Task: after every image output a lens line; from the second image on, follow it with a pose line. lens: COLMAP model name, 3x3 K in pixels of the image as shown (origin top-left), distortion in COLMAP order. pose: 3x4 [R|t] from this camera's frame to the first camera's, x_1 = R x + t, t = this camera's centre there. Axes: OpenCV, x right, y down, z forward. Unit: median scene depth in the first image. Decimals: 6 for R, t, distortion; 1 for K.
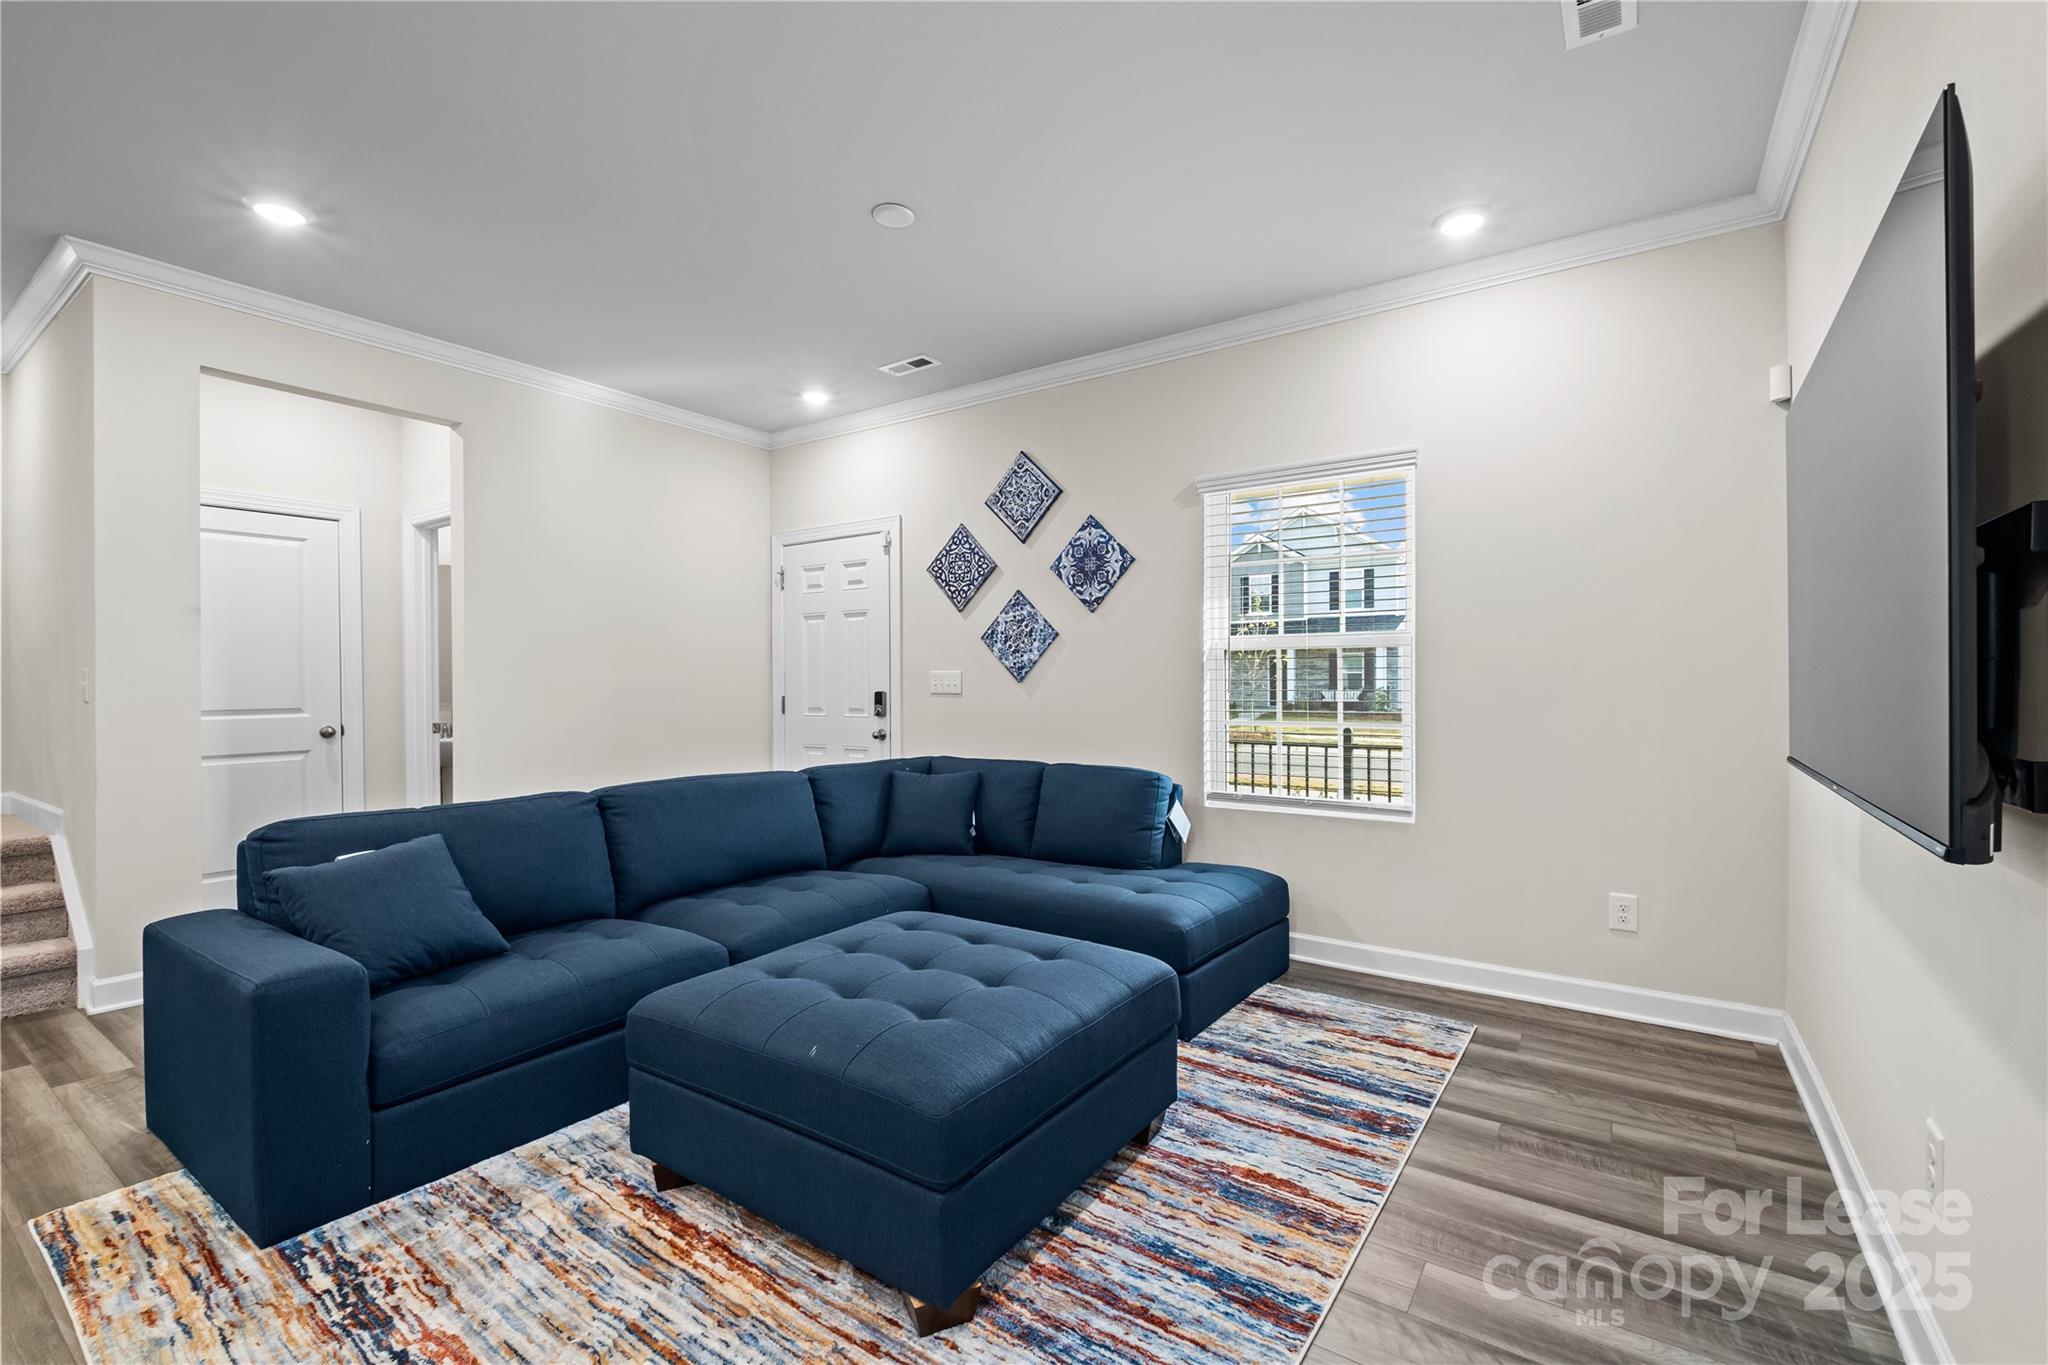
lens RADIAL K [[882.8, 0, 1025.9], [0, 882.8, 684.3], [0, 0, 1]] dist [0.002957, -0.004602]
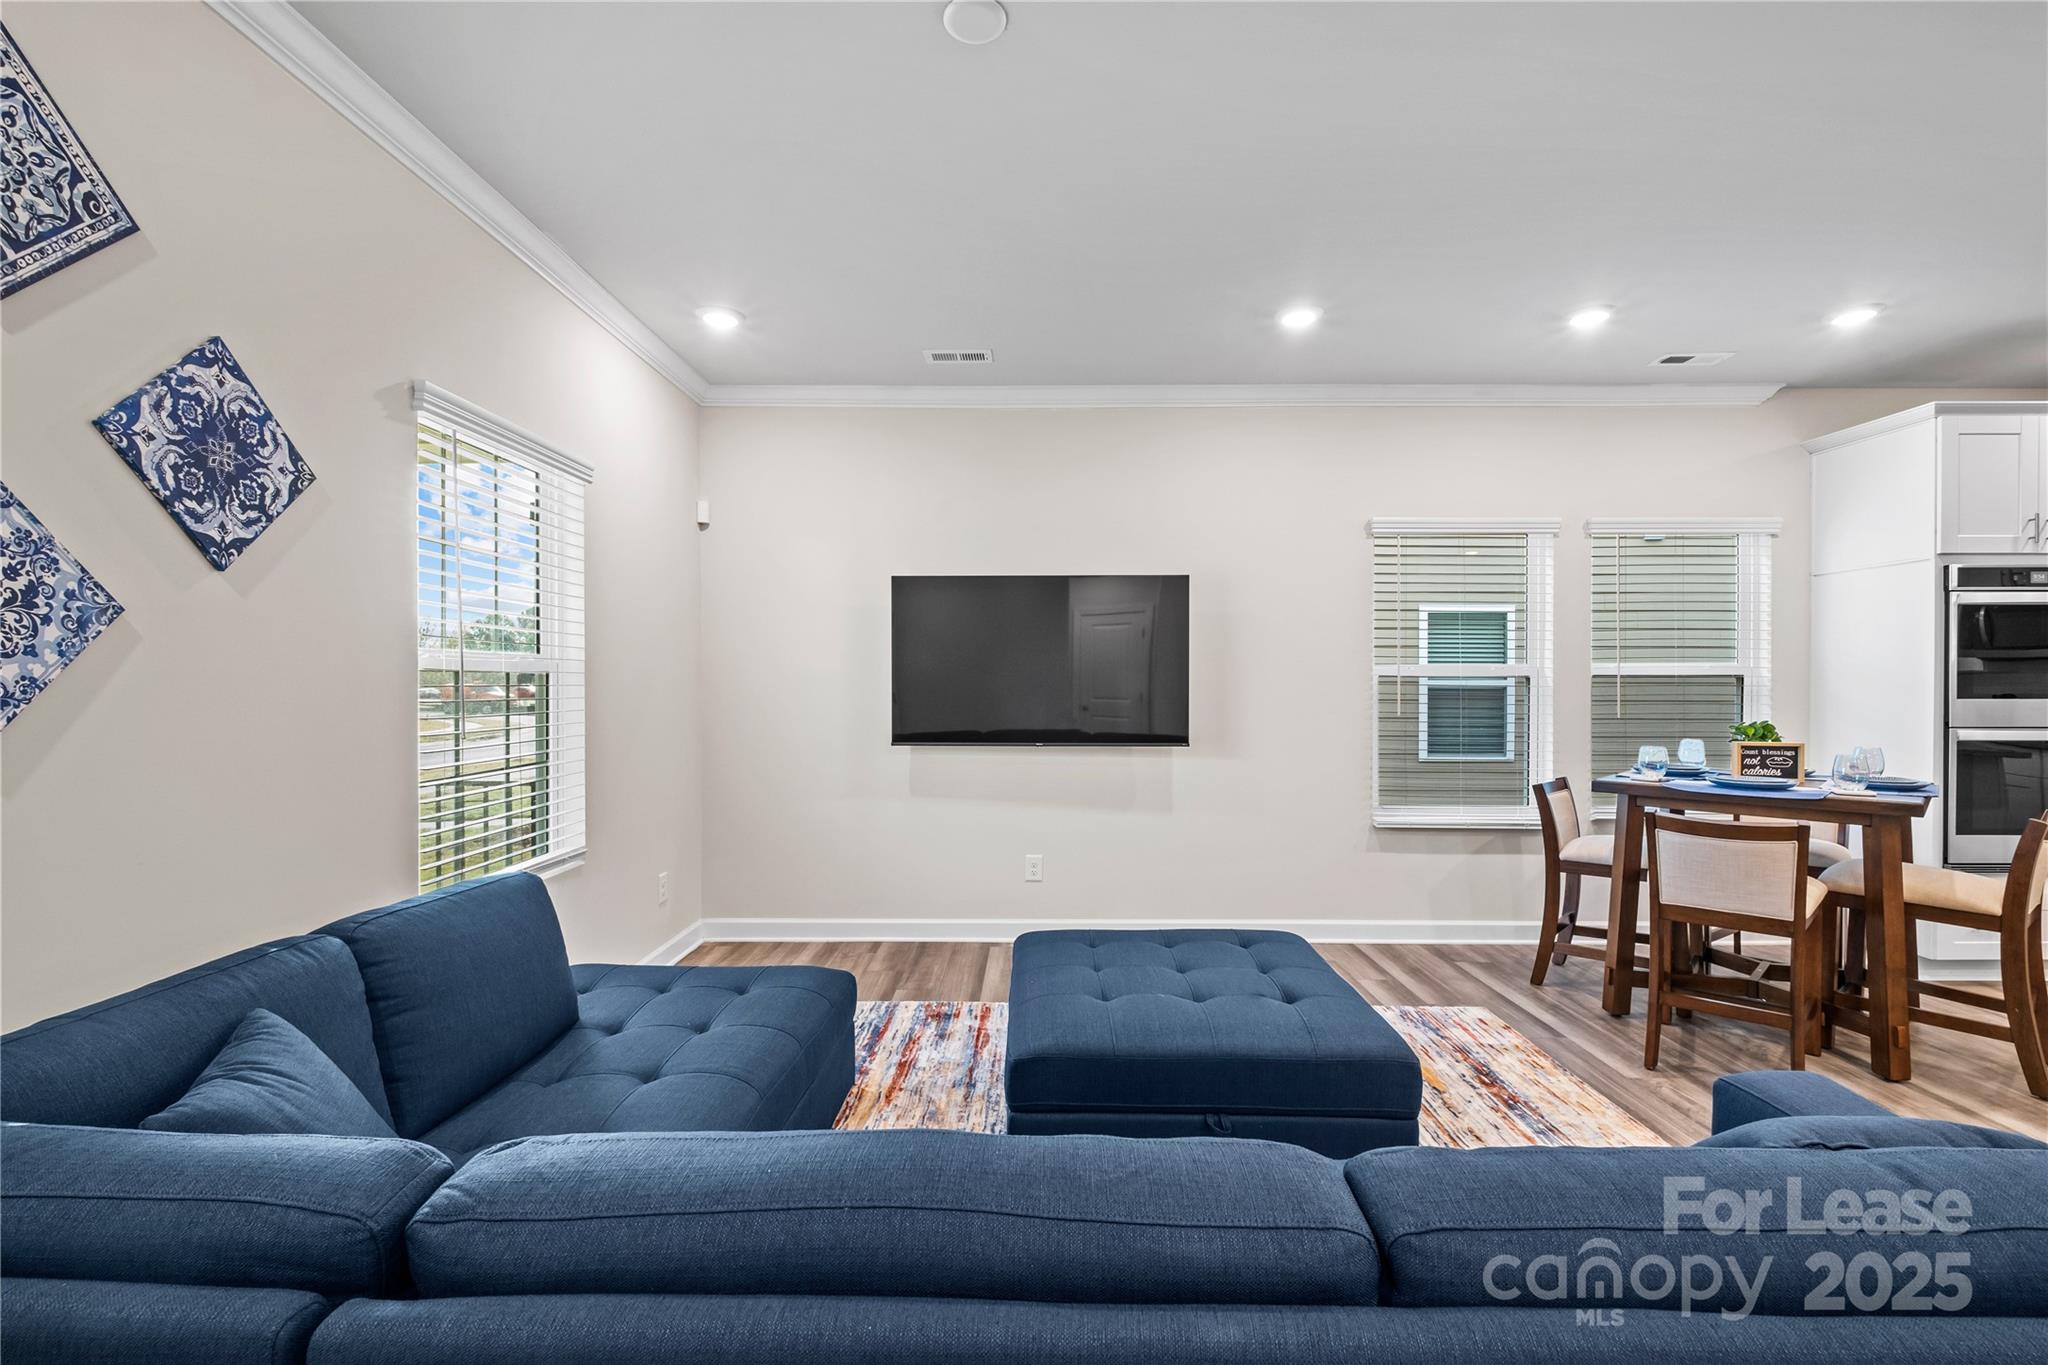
lens RADIAL K [[882.8, 0, 1032.4], [0, 882.8, 687.1], [0, 0, 1]] dist [0.002957, -0.004602]
pose [[-0.561212, -0.003850, 0.827663, -0.480354], [0.001731, 0.999982, 0.005825, -0.026932], [-0.827670, 0.004702, -0.561195, 0.896893]]
